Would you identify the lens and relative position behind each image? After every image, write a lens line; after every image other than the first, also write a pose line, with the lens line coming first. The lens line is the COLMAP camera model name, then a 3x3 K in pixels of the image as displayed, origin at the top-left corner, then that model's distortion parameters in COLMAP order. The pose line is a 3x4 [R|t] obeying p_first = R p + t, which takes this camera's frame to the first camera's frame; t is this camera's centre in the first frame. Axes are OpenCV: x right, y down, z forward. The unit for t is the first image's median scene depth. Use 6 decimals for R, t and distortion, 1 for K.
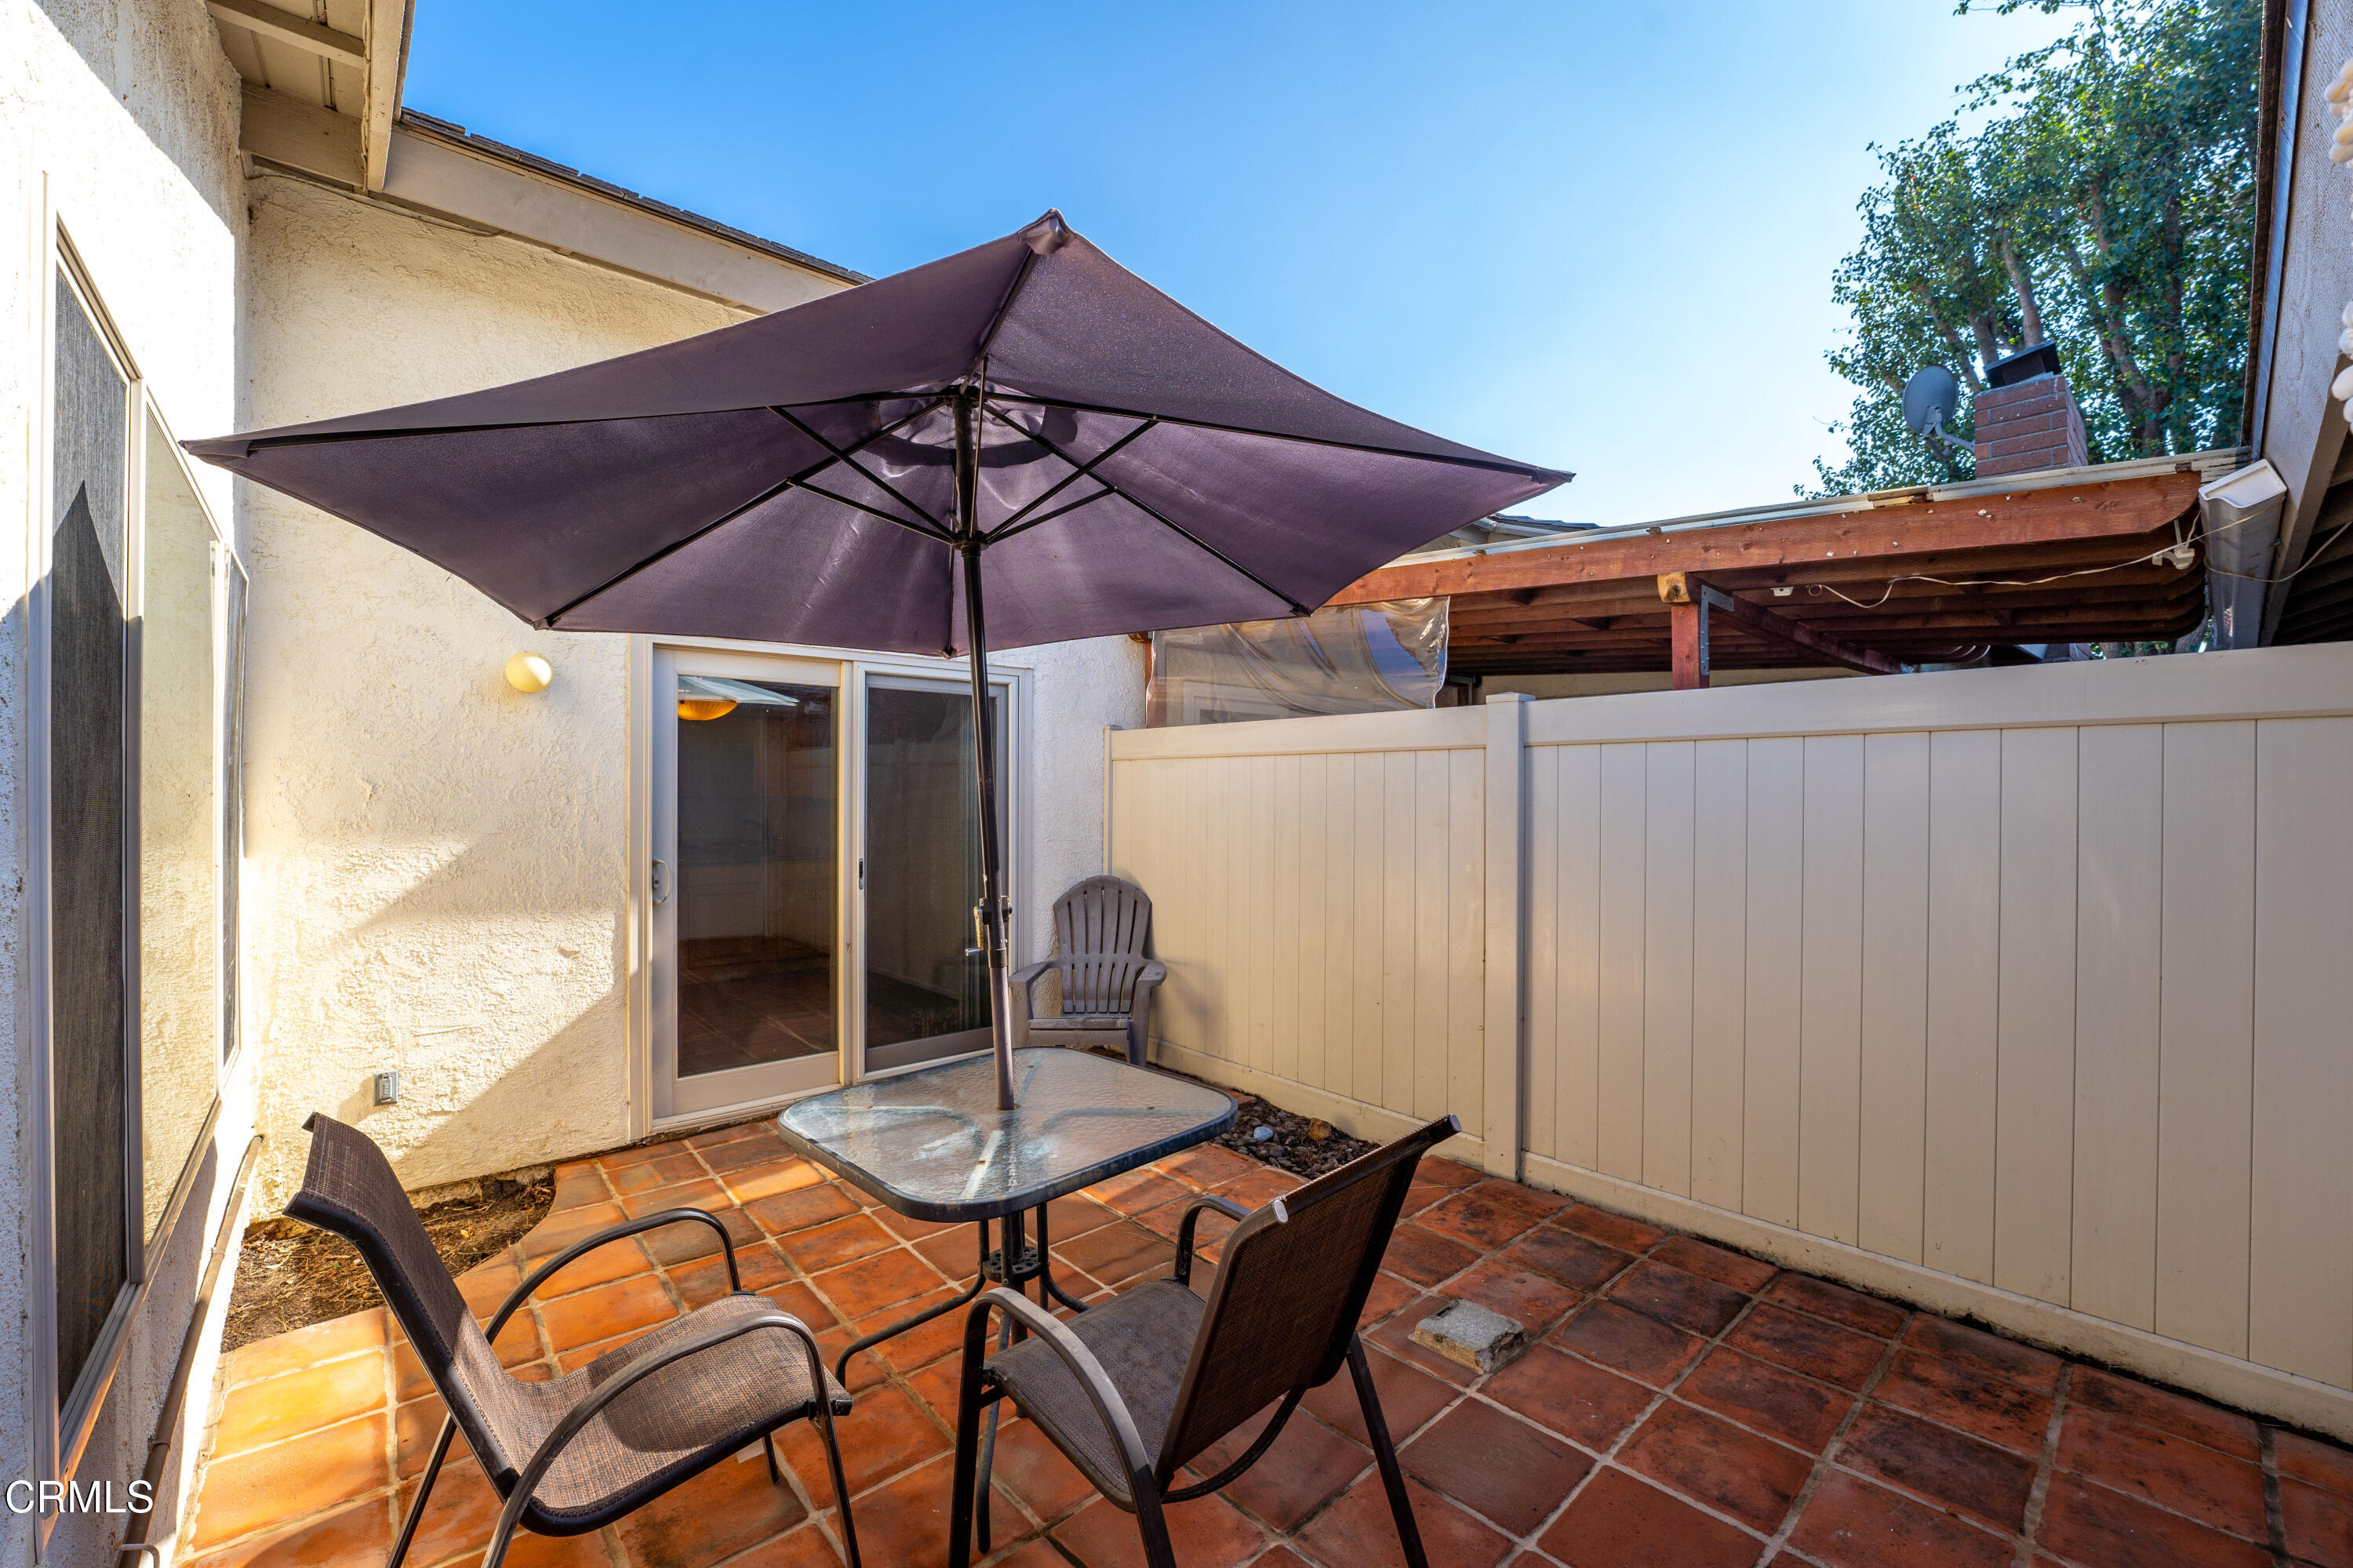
lens RADIAL K [[959.1, 0, 1173.0], [0, 959.1, 790.5], [0, 0, 1]] dist [-0.031068, 0.003626]
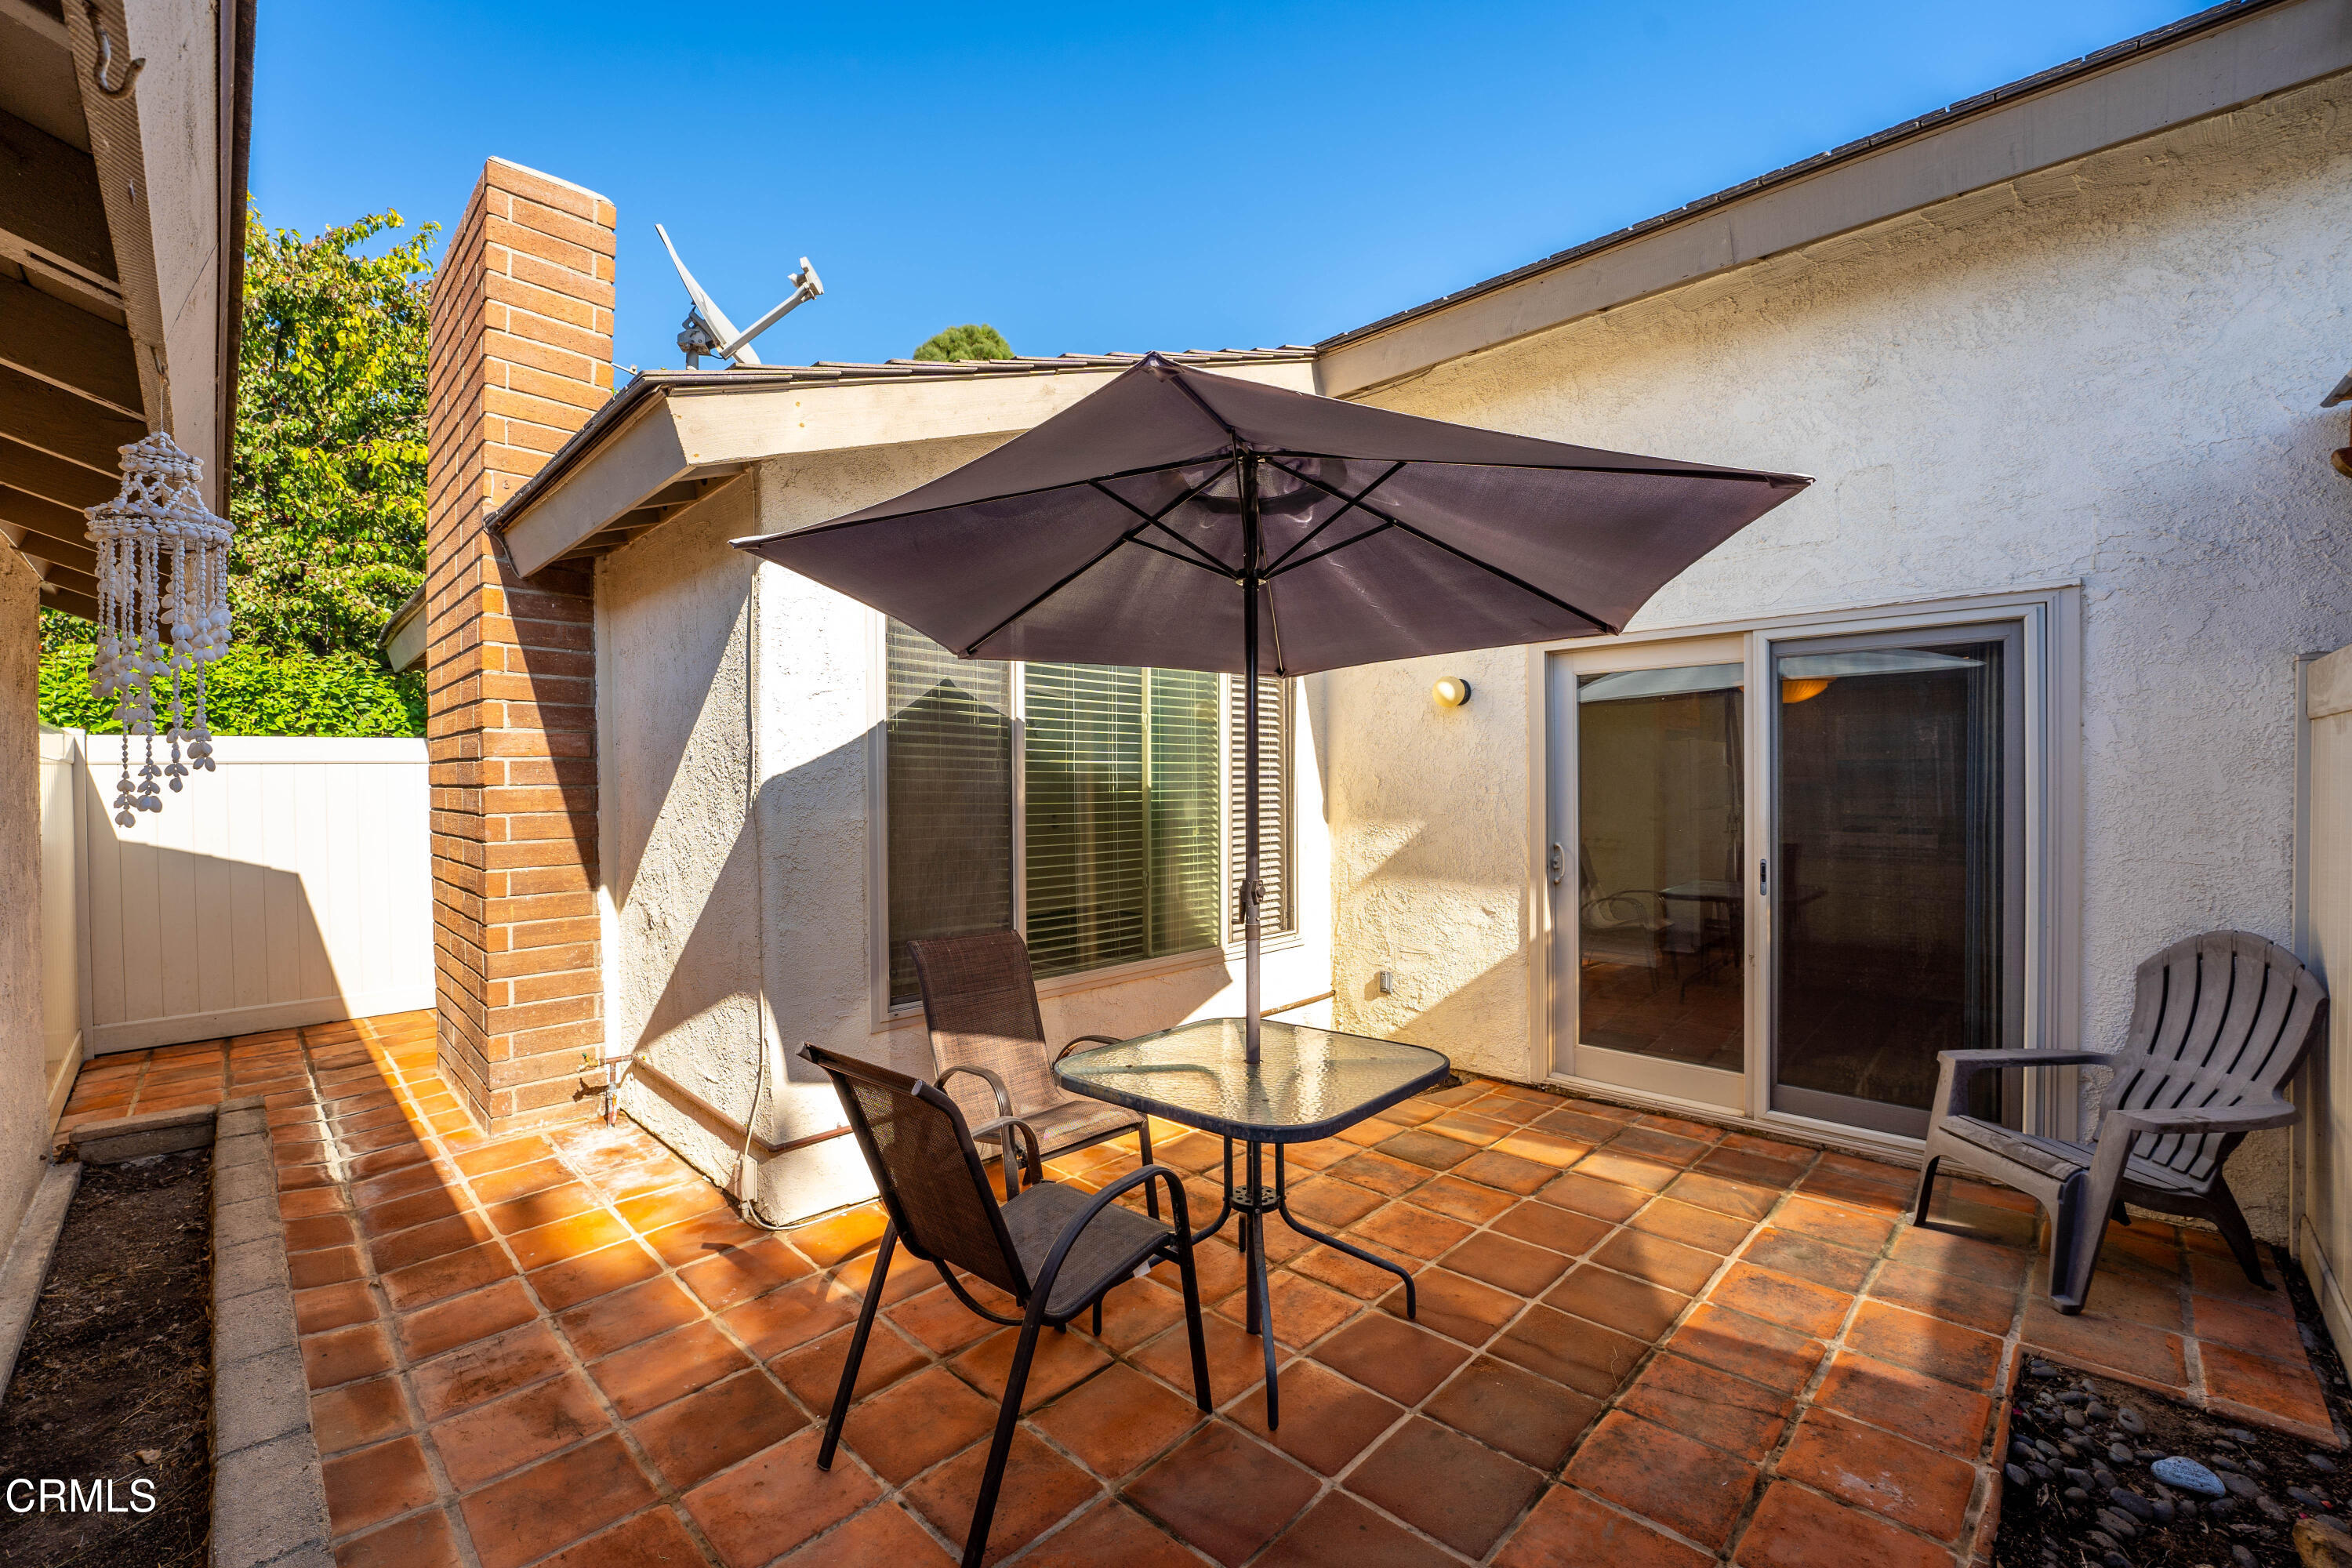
lens RADIAL K [[958.6, 0, 1172.5], [0, 958.6, 790.5], [0, 0, 1]] dist [-0.031068, 0.003626]
pose [[0.074923, 0.007711, -0.997159, 0.587158], [0.008508, 0.999929, 0.008372, -0.002844], [0.997153, -0.009111, 0.074852, 0.495787]]
